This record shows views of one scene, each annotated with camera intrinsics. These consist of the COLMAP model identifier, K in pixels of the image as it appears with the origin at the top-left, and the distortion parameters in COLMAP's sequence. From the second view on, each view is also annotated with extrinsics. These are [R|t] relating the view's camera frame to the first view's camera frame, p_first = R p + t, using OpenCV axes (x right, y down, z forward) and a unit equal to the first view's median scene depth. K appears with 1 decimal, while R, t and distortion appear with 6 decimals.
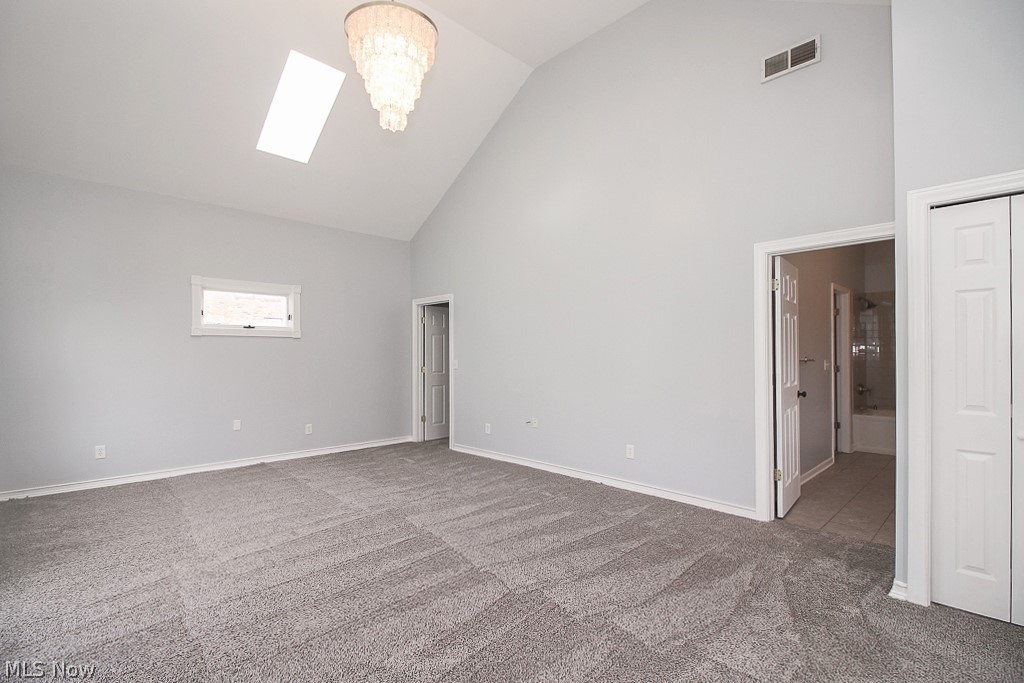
lens RADIAL K [[476.1, 0, 511.9], [0, 476.1, 351.5], [0, 0, 1]] dist [0.008658, -0.003463]
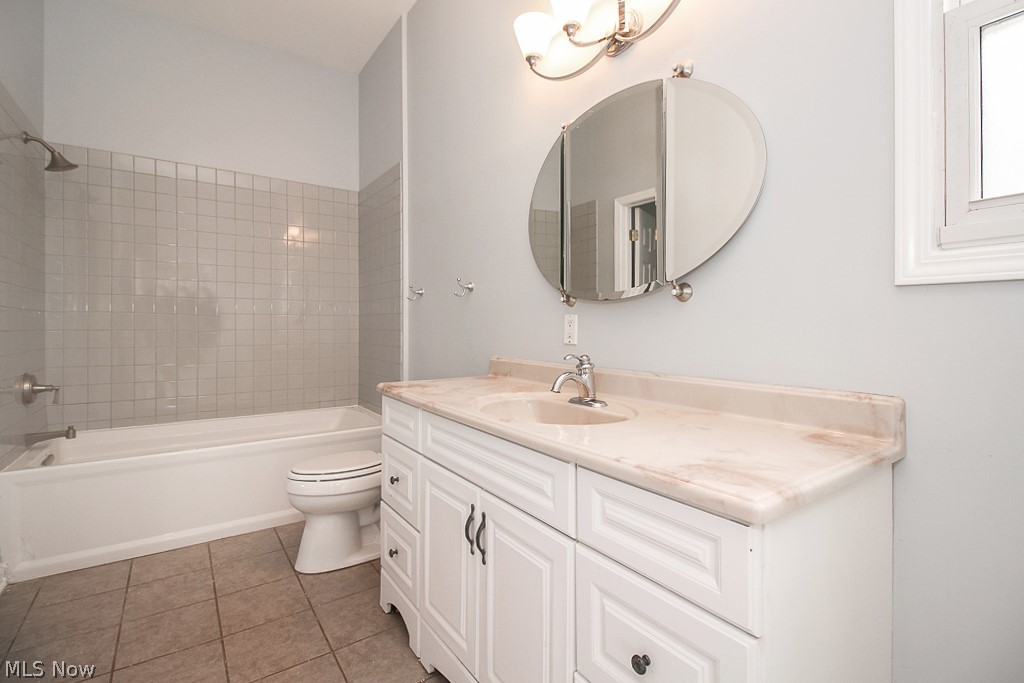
lens RADIAL K [[476.1, 0, 511.8], [0, 476.1, 335.4], [0, 0, 1]] dist [0.008658, -0.003463]
pose [[0.163209, -0.005250, 0.986578, 0.436370], [-0.009102, 0.999935, 0.006827, 0.033362], [-0.986550, -0.010094, 0.163151, 0.584502]]
